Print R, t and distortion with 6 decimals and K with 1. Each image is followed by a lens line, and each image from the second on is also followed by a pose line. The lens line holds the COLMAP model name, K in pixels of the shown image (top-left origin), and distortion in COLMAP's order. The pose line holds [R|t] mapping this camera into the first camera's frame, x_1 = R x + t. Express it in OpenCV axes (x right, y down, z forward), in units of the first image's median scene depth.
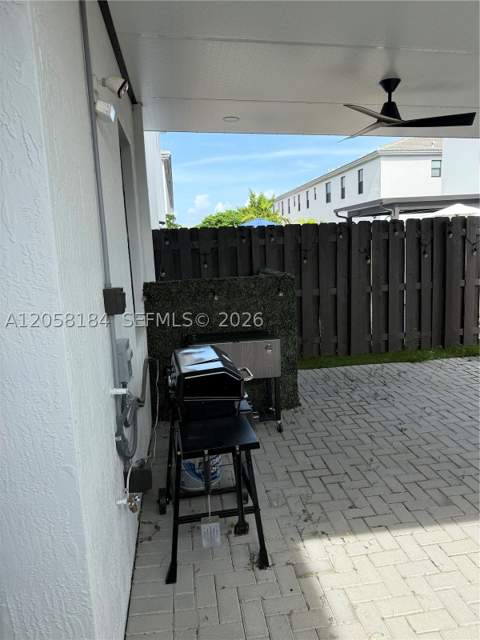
lens RADIAL K [[453.1, 0, 239.0], [0, 453.1, 315.9], [0, 0, 1]] dist [0.006365, -0.001515]
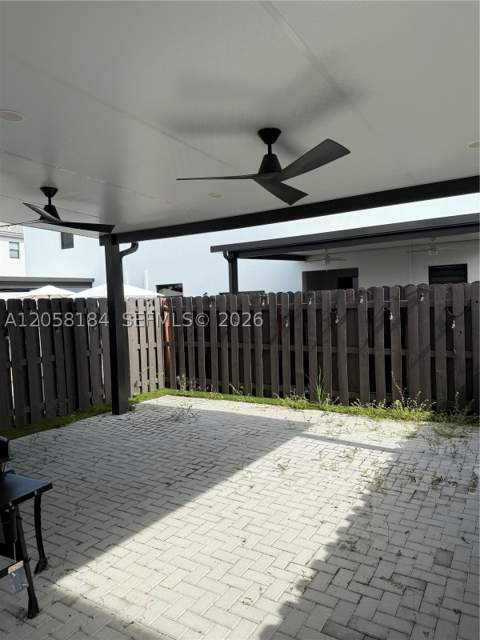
lens RADIAL K [[446.4, 0, 240.0], [0, 446.4, 320.0], [0, 0, 1]] dist [0.107915, -0.126722]
pose [[0.636559, -0.003825, 0.771218, -0.283493], [0.129083, 0.986410, -0.101652, 0.022230], [-0.760349, 0.164258, 0.628402, -0.098999]]
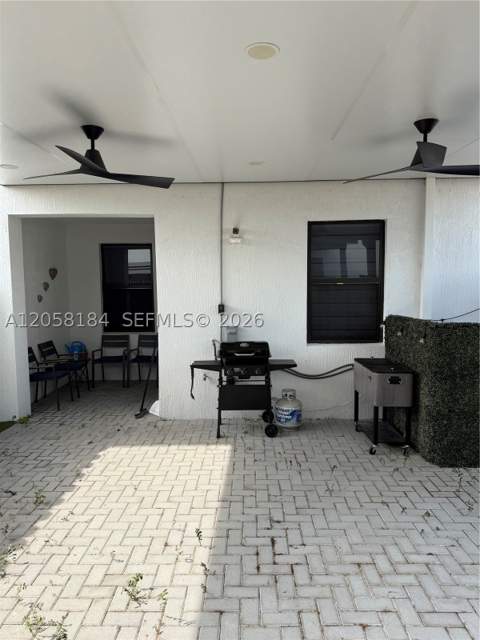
lens RADIAL K [[446.4, 0, 240.0], [0, 446.4, 320.0], [0, 0, 1]] dist [0.107915, -0.126722]
pose [[-0.154133, 0.122864, -0.980381, 1.285049], [-0.139328, 0.979621, 0.144673, -0.205807], [0.978177, 0.158893, -0.133873, 0.800138]]
